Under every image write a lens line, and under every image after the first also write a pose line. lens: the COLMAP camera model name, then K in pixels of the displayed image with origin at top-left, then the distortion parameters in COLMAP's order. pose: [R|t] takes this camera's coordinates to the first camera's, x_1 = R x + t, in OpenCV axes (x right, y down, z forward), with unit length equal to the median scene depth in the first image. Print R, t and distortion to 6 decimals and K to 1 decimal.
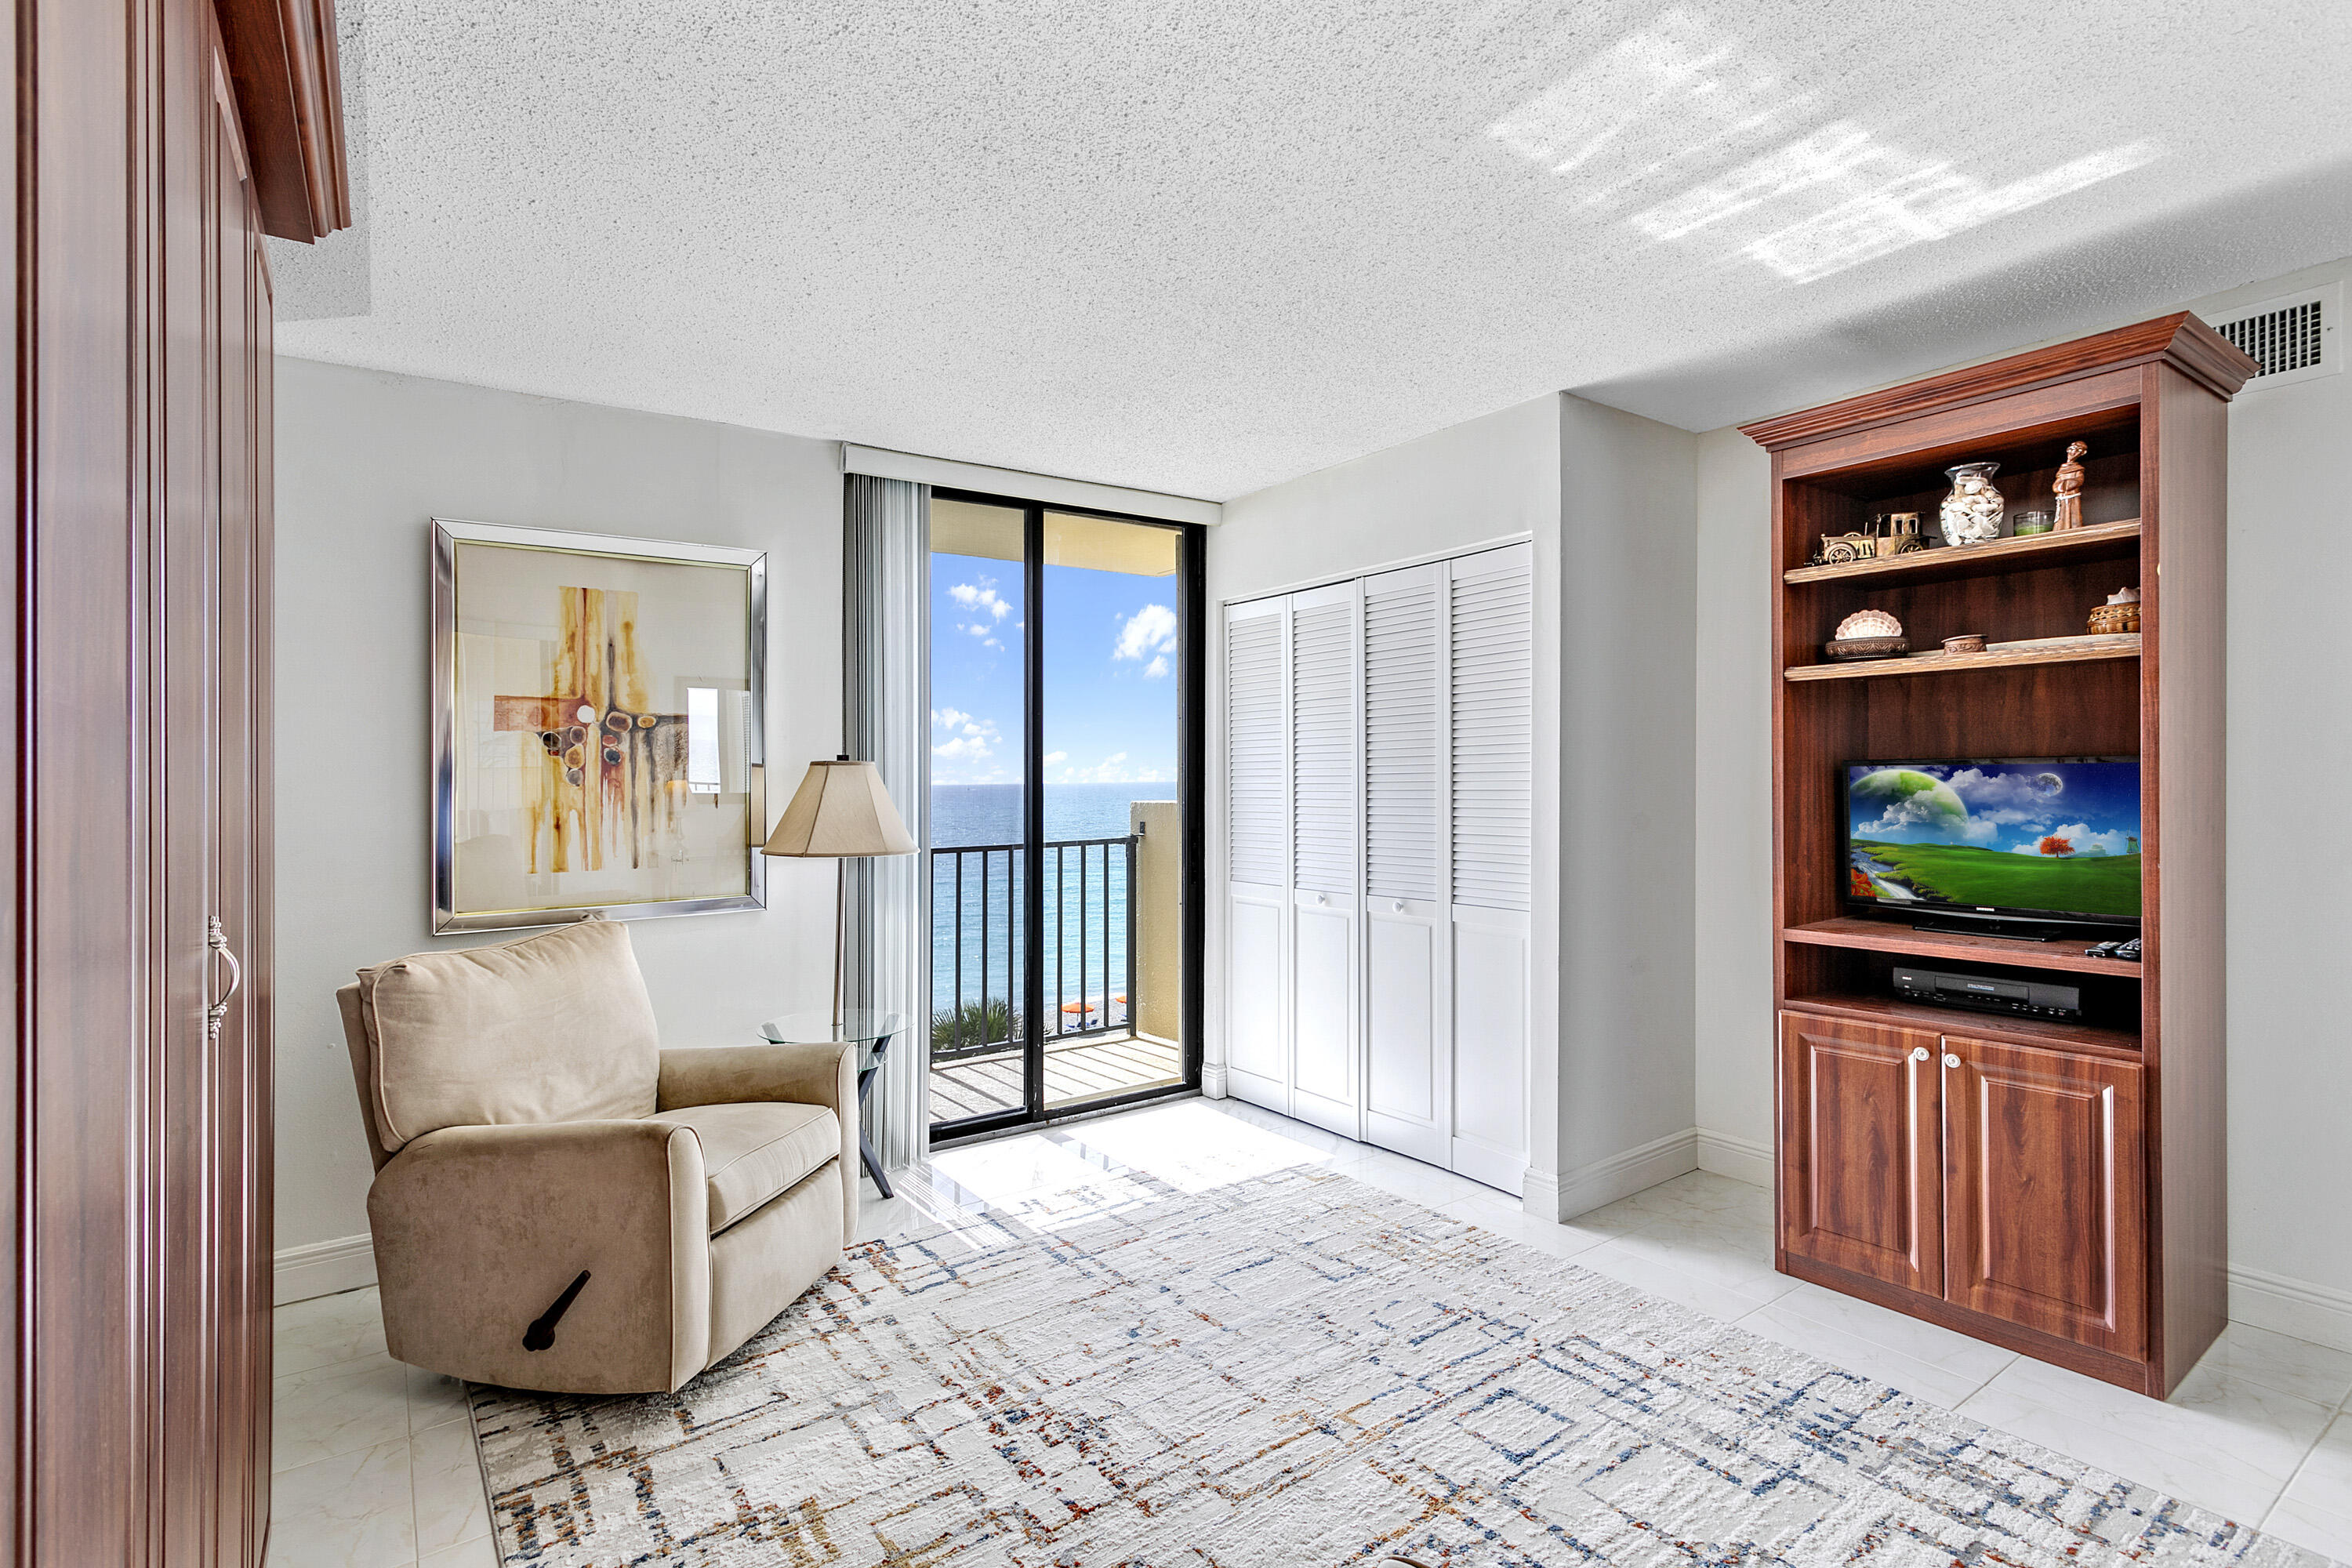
lens RADIAL K [[1133.9, 0, 1168.9], [0, 1133.9, 785.4], [0, 0, 1]] dist [0.002782, 0.000792]
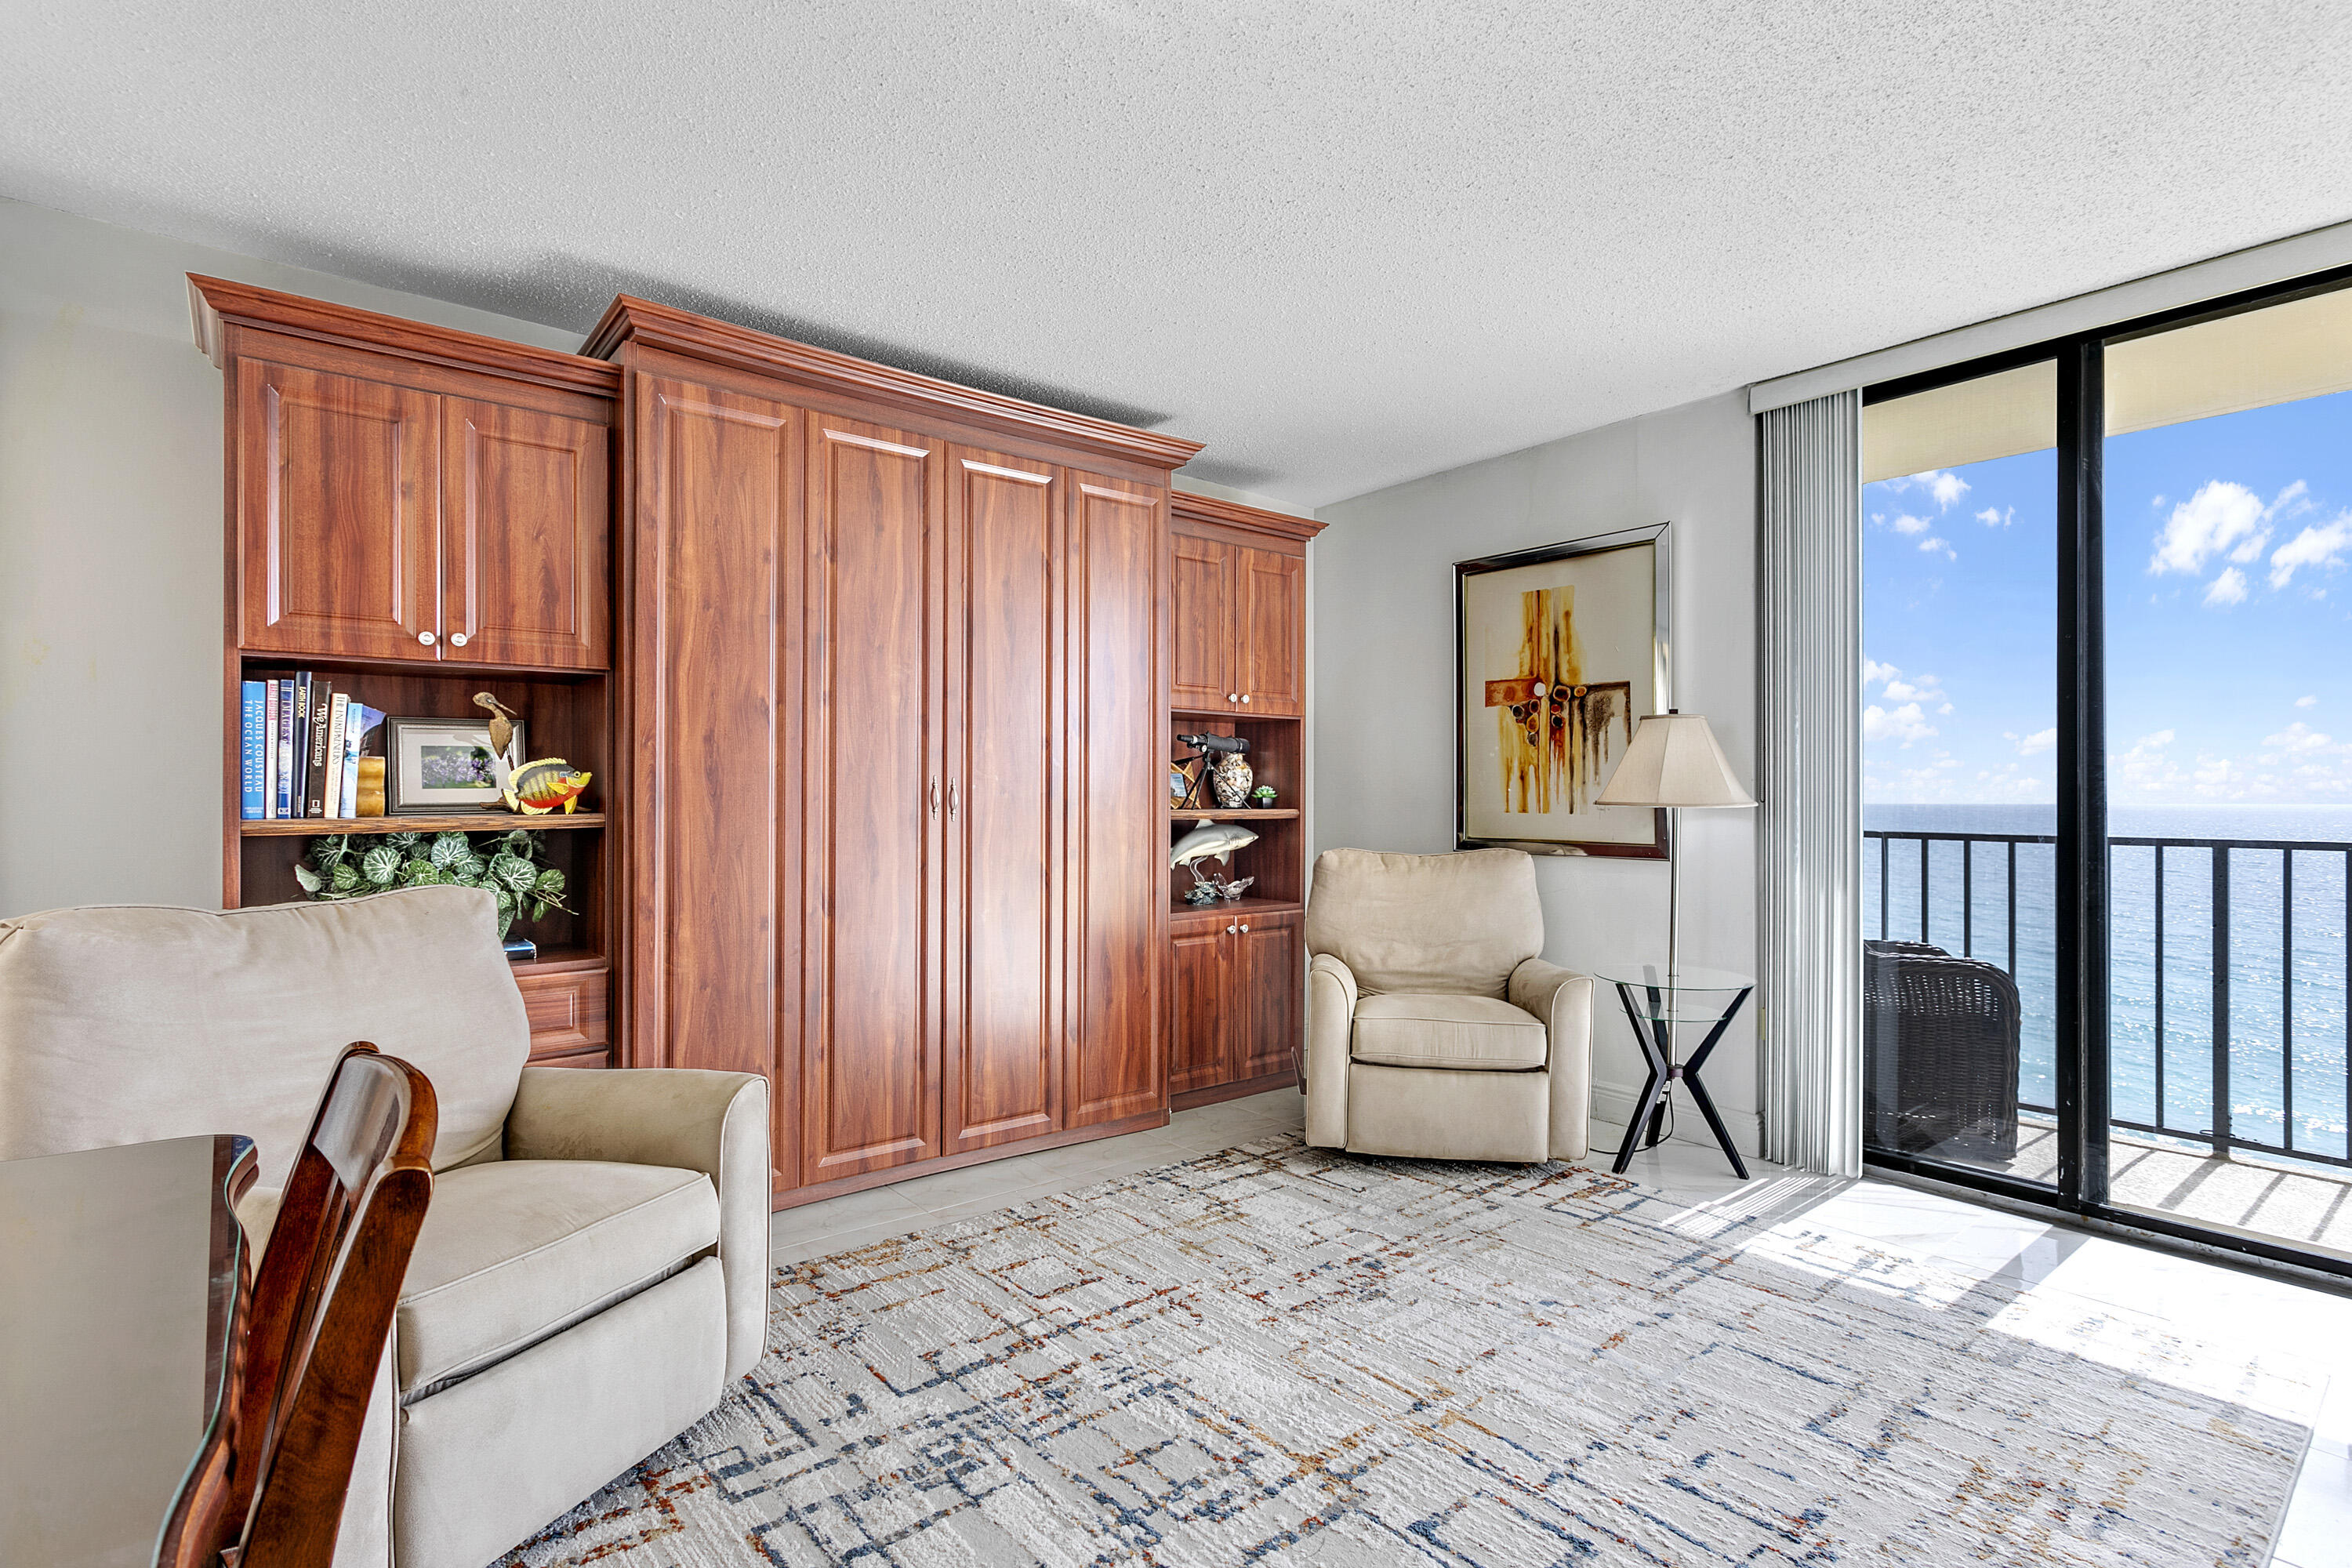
lens RADIAL K [[1133.9, 0, 1166.3], [0, 1133.9, 784.5], [0, 0, 1]] dist [0.002782, 0.000792]
pose [[0.066032, 0.005337, -0.997803, 0.760069], [-0.010742, 0.999932, 0.004638, 0.043922], [0.997760, 0.010412, 0.066085, 0.528927]]
